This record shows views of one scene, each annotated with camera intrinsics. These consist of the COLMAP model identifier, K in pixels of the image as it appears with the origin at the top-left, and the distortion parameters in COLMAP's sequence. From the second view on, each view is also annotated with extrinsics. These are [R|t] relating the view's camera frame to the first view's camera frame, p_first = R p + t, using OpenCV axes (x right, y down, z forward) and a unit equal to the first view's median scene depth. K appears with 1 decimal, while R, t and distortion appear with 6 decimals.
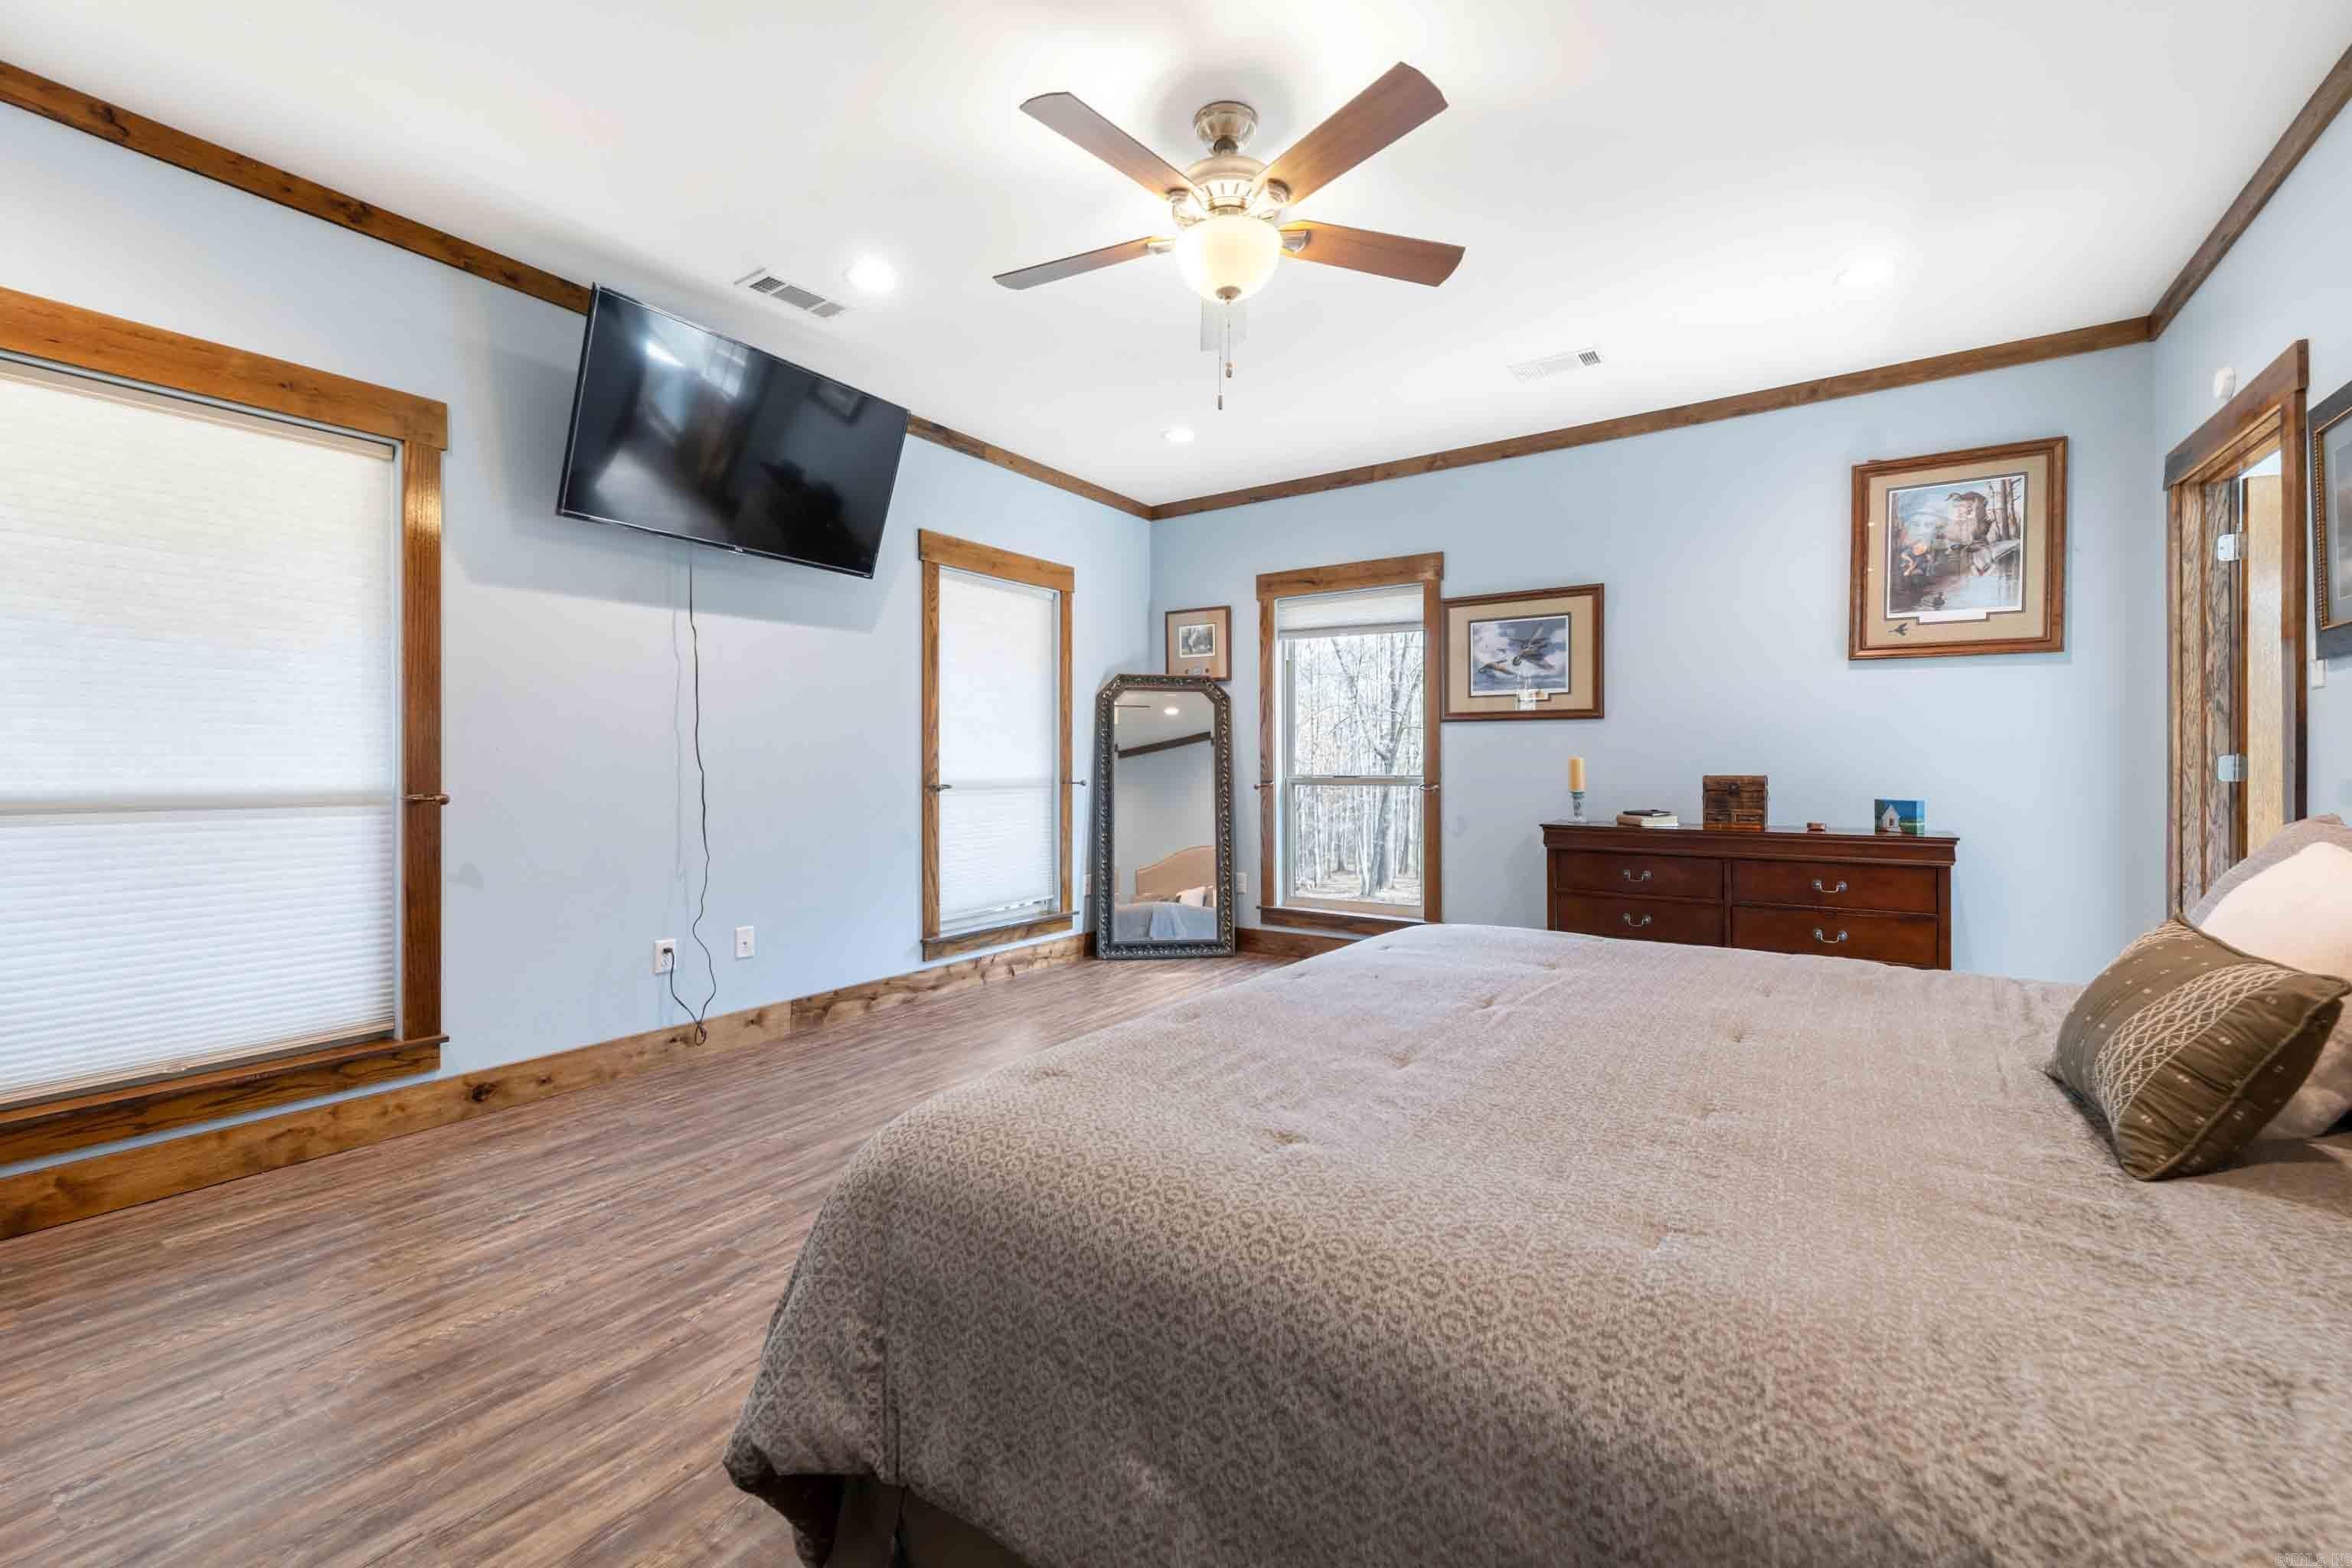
lens RADIAL K [[966.3, 0, 1182.3], [0, 966.3, 764.8], [0, 0, 1]] dist [0.000392, 0.000154]
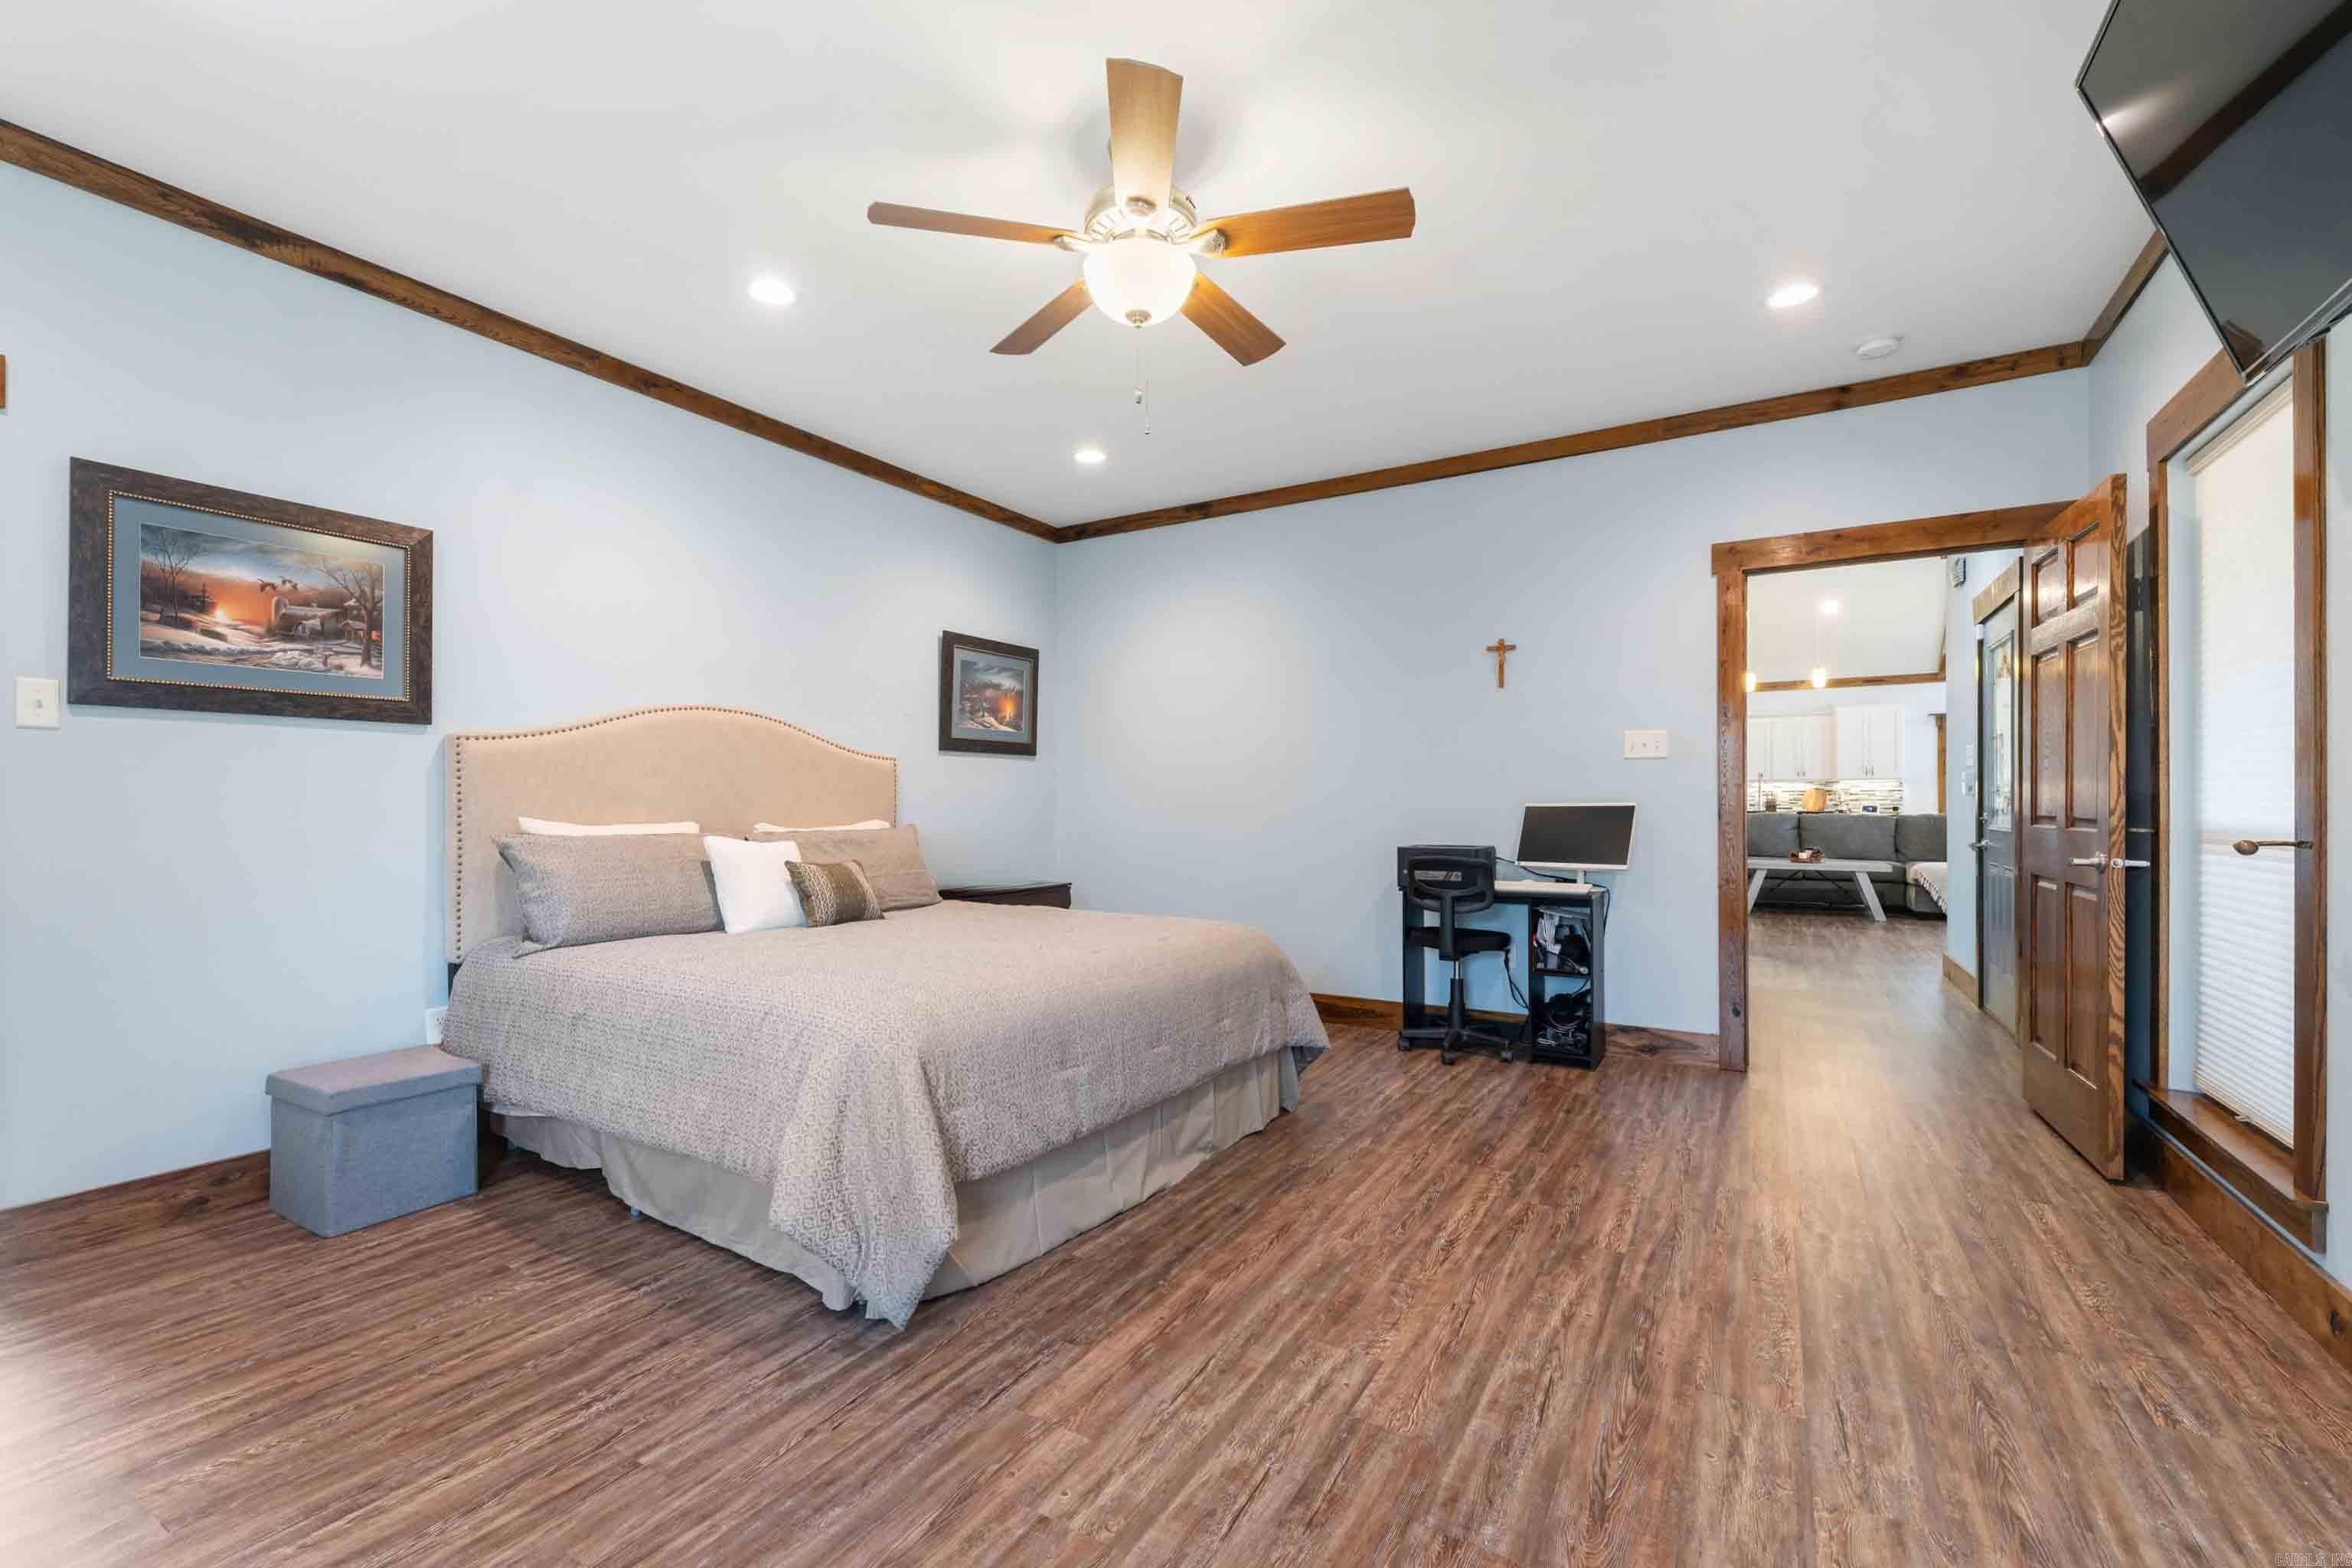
lens RADIAL K [[986.7, 0, 1139.8], [0, 986.7, 800.1], [0, 0, 1]] dist [0.000032, 0.000045]
pose [[-0.999222, 0.003198, -0.039310, 0.052016], [0.003371, 0.999985, -0.004316, 0.001347], [0.039295, -0.004445, -0.999218, 1.200555]]
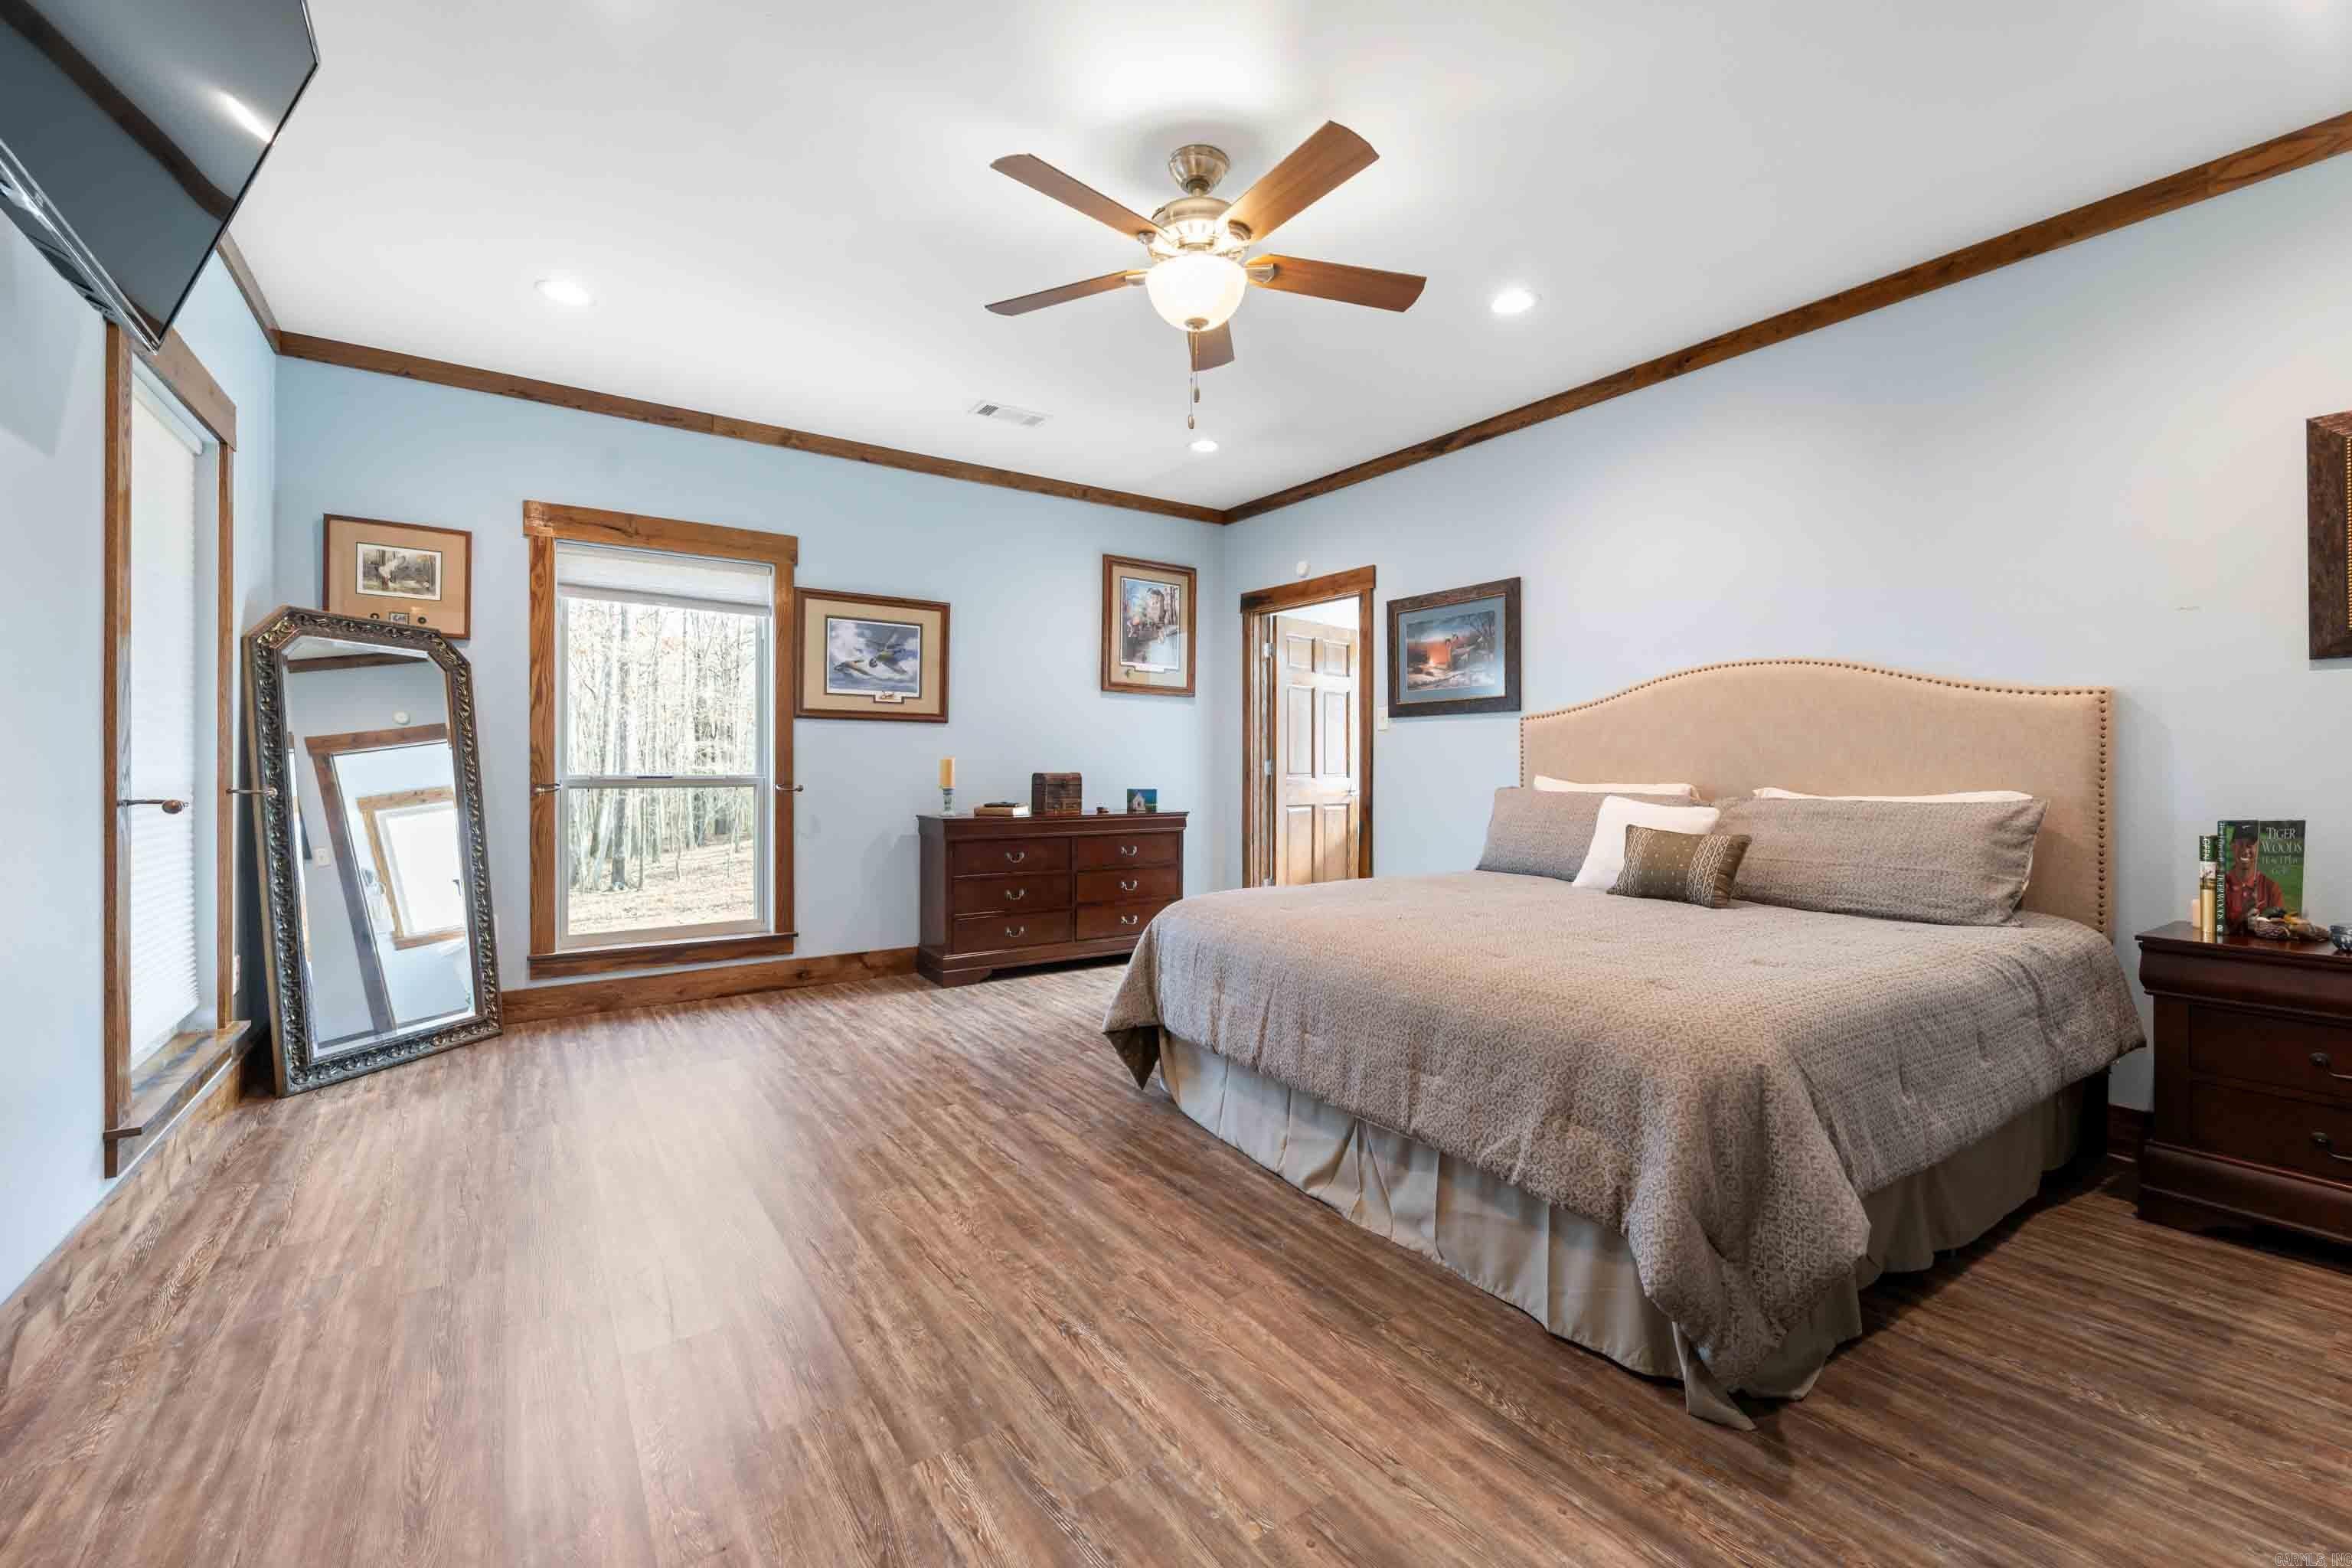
lens RADIAL K [[966.3, 0, 1182.3], [0, 966.3, 764.8], [0, 0, 1]] dist [0.000392, 0.000154]
pose [[0.352841, 0.003282, 0.935678, -0.577521], [-0.003997, 0.999990, -0.002001, 0.001853], [-0.935675, -0.003034, 0.352851, 0.385542]]
